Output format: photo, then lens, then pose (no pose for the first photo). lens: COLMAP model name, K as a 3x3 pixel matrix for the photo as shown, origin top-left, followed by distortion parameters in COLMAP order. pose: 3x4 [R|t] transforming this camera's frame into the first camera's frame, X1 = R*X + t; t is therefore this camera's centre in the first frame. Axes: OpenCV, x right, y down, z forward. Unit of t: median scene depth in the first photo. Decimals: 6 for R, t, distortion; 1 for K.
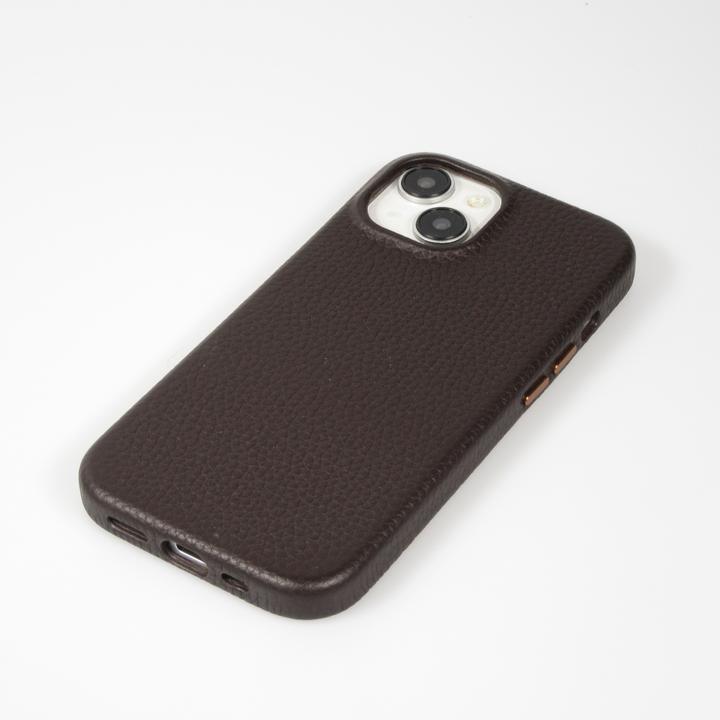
lens RADIAL K [[2205.4, 0, 360.0], [0, 2205.4, 360.1], [0, 0, 1]] dist [-0.110171, 0.000000]
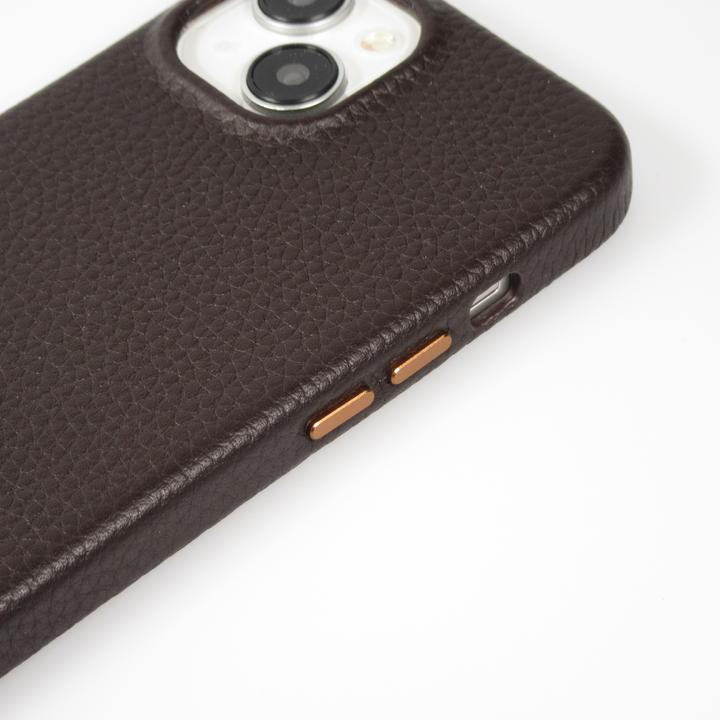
lens RADIAL K [[2531.9, 0, 360.1], [0, 2531.9, 360.1], [0, 0, 1]] dist [-0.022847, 0.000000]
pose [[0.964879, 0.138034, -0.223505, 0.220245], [-0.122587, 0.989094, 0.081640, -0.048998], [0.232337, -0.051374, 0.971278, 0.427537]]
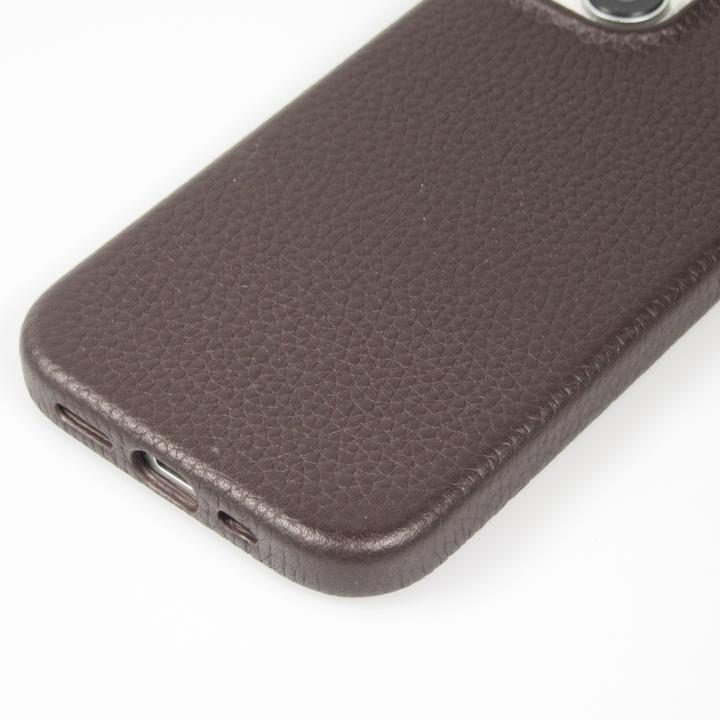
lens RADIAL K [[2531.9, 0, 359.9], [0, 2531.9, 359.7], [0, 0, 1]] dist [-0.022847, 0.000000]
pose [[0.993161, 0.088204, -0.076489, 0.027950], [-0.082635, 0.993891, 0.073156, -0.002656], [0.082474, -0.066335, 0.994383, 0.267558]]
